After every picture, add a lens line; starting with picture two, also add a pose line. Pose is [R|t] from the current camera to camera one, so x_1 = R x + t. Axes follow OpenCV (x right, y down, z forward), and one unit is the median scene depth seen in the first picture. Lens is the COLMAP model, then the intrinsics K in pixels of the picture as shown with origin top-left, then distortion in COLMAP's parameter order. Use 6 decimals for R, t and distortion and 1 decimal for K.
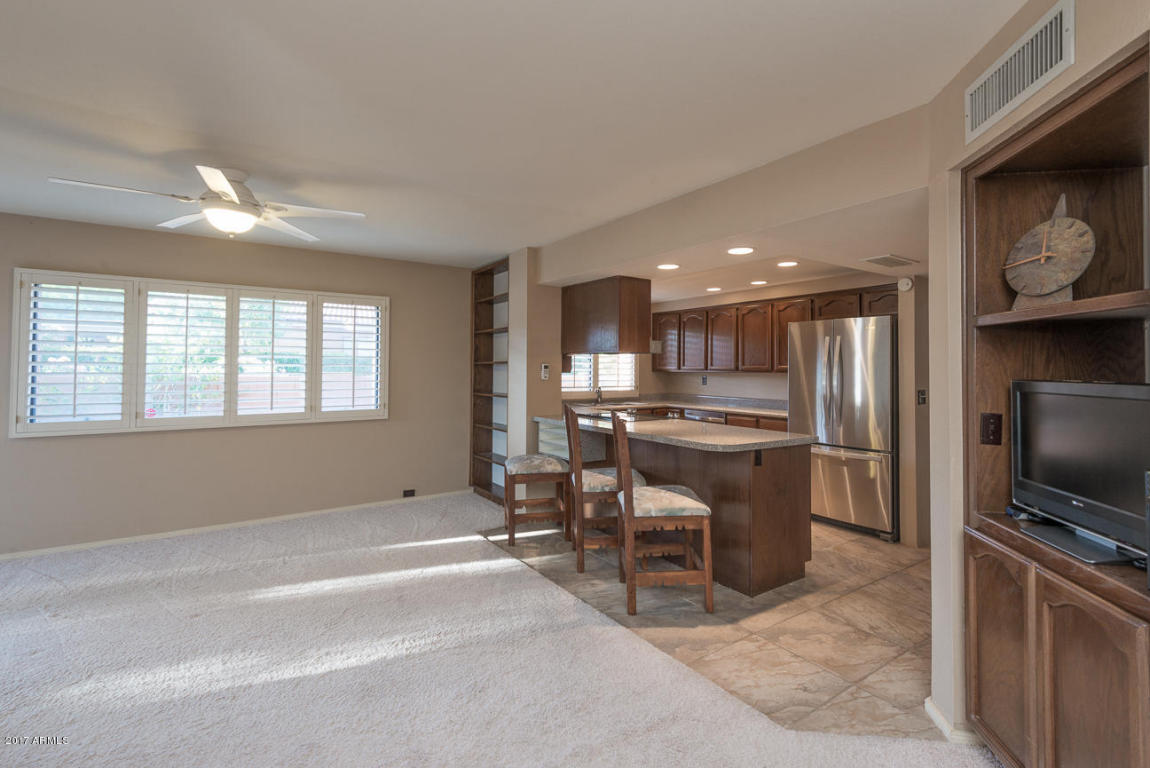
lens RADIAL K [[544.3, 0, 569.2], [0, 544.3, 357.4], [0, 0, 1]] dist [0.003489, 0.000253]
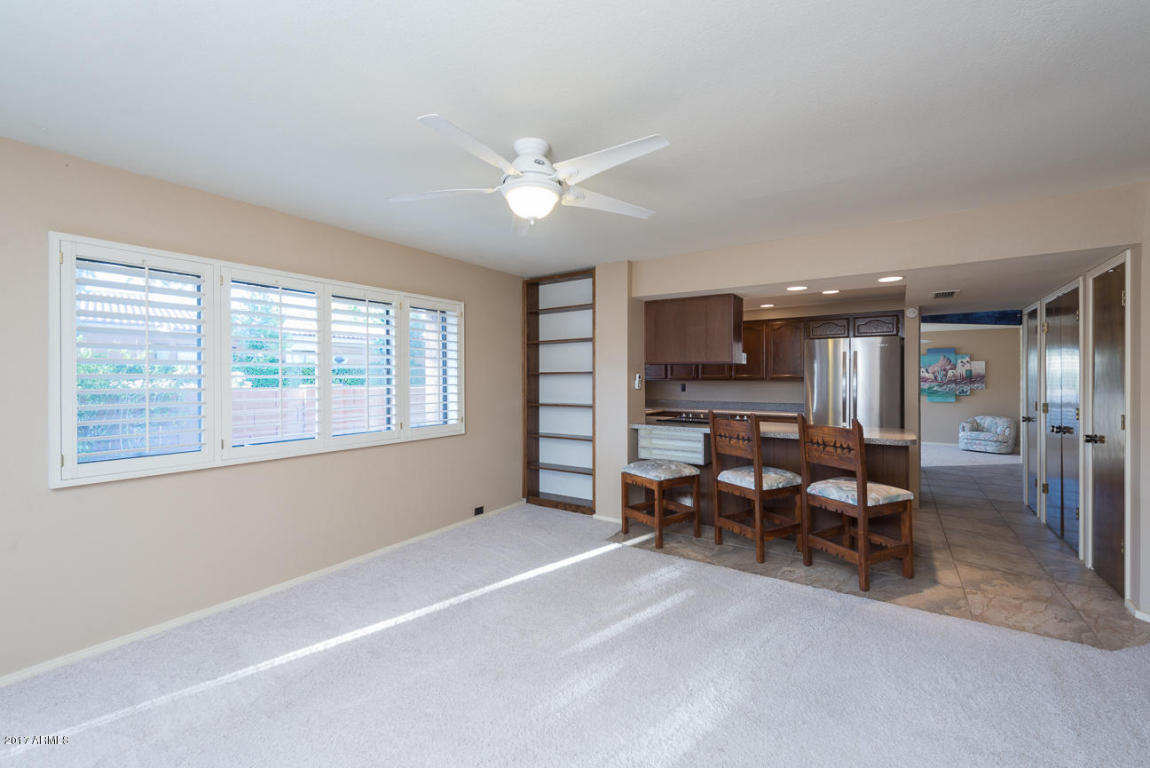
lens RADIAL K [[491.1, 0, 576.1], [0, 491.1, 381.7], [0, 0, 1]] dist [-0.002556, -0.000326]
pose [[0.928312, -0.009654, 0.371678, -0.543181], [-0.000796, 0.999609, 0.027953, 0.000281], [-0.371802, -0.026245, 0.927941, 0.177911]]
